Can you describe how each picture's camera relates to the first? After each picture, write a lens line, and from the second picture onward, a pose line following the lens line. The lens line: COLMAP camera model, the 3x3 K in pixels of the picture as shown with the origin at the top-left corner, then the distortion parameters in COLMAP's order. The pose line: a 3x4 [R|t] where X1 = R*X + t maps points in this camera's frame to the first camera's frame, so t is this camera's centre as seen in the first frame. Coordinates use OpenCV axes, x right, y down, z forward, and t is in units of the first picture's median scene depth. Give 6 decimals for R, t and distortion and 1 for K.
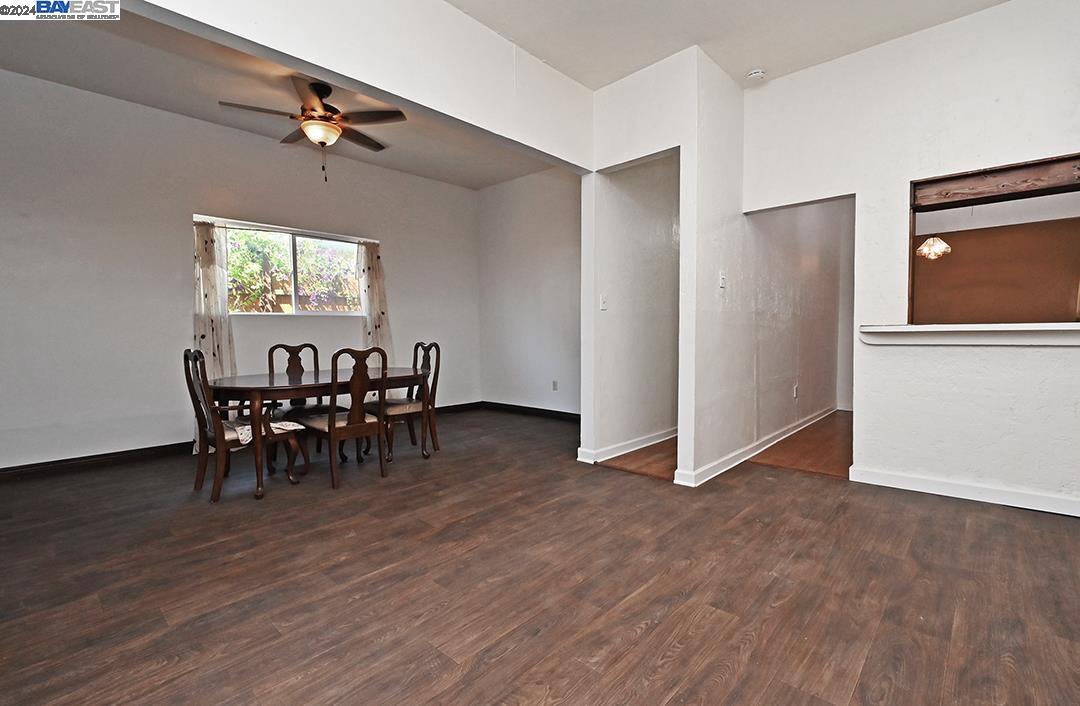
lens RADIAL K [[487.8, 0, 544.6], [0, 487.8, 351.2], [0, 0, 1]] dist [-0.002597, -0.001535]
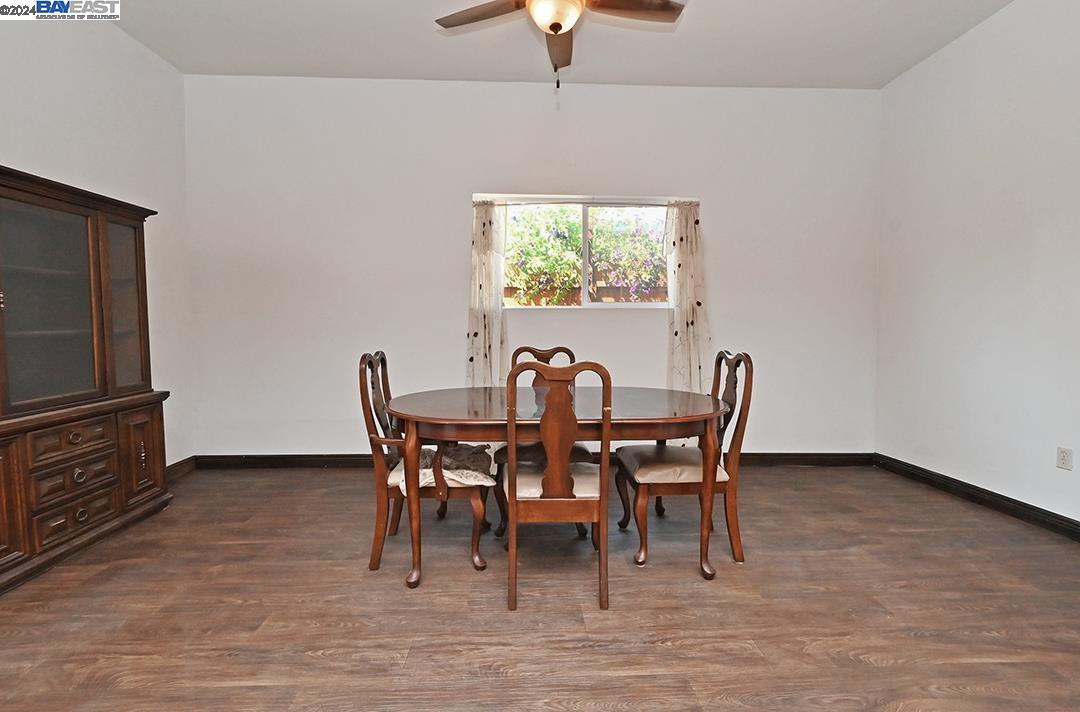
lens RADIAL K [[480.5, 0, 545.1], [0, 480.5, 349.9], [0, 0, 1]] dist [0.004070, -0.005239]
pose [[0.710300, 0.040285, -0.702745, -0.003684], [-0.039407, 0.999071, 0.017441, -0.005264], [0.702795, 0.015304, 0.711228, 0.113445]]
